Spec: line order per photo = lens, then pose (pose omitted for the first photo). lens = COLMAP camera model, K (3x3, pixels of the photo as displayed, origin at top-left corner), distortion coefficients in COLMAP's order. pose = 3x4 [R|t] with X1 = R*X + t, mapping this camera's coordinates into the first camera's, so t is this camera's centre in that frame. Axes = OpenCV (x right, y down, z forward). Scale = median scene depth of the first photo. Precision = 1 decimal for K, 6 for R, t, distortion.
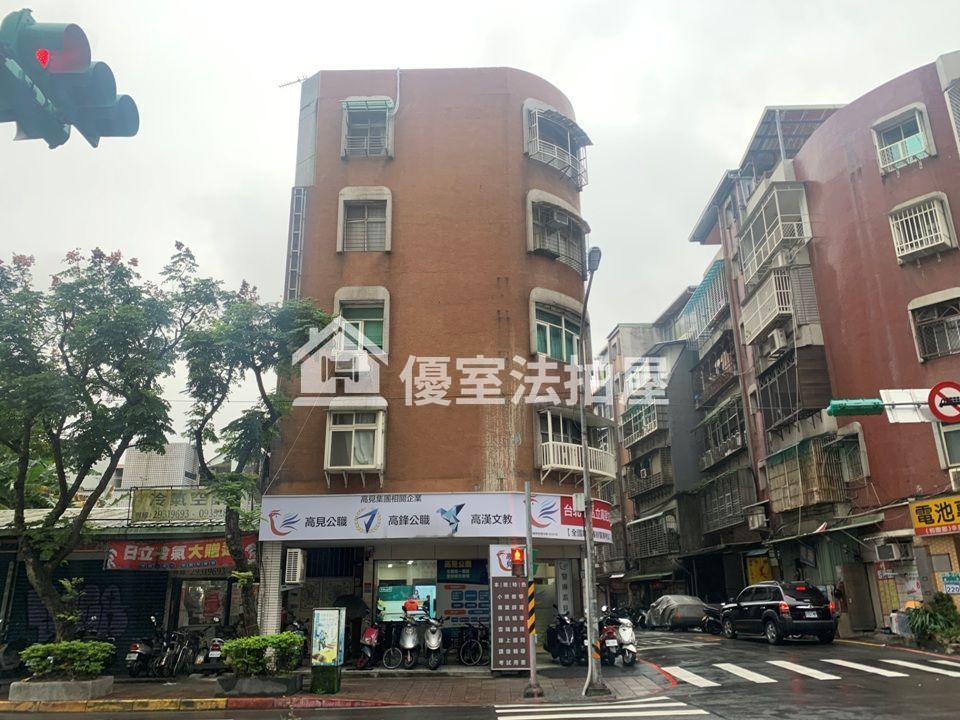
lens RADIAL K [[733.7, 0, 482.8], [0, 733.7, 356.4], [0, 0, 1]] dist [0.098916, -0.174136]
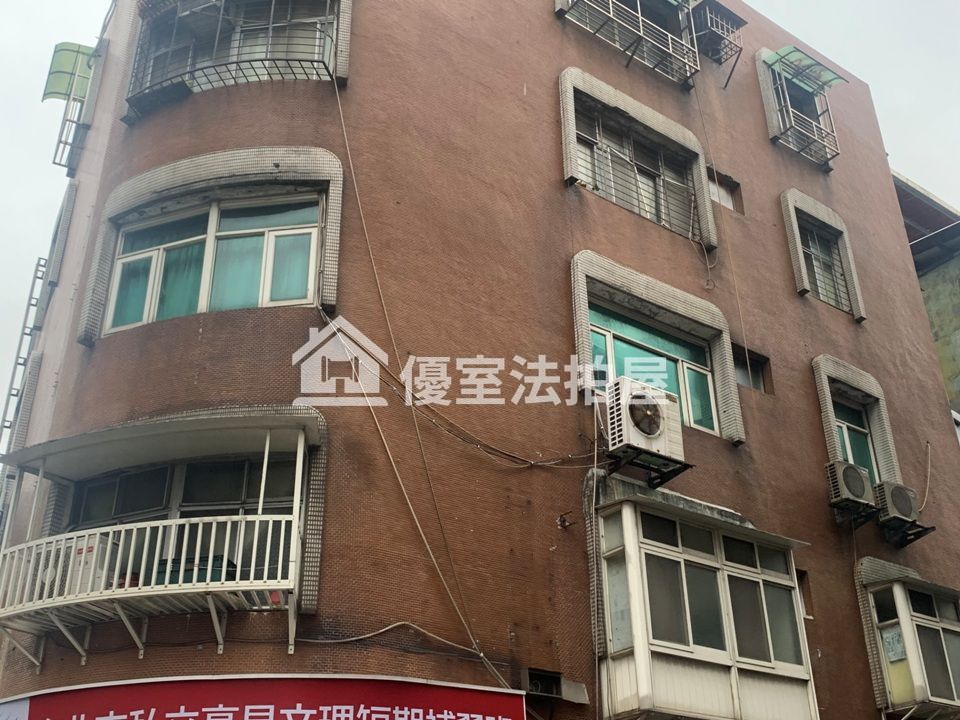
lens RADIAL K [[1073.2, 0, 481.3], [0, 1073.2, 368.2], [0, 0, 1]] dist [0.159964, -0.379975]
pose [[0.488501, -0.420262, -0.764687, 0.625887], [0.283390, 0.905276, -0.316491, 0.260042], [0.825262, -0.062099, 0.561326, 0.871139]]
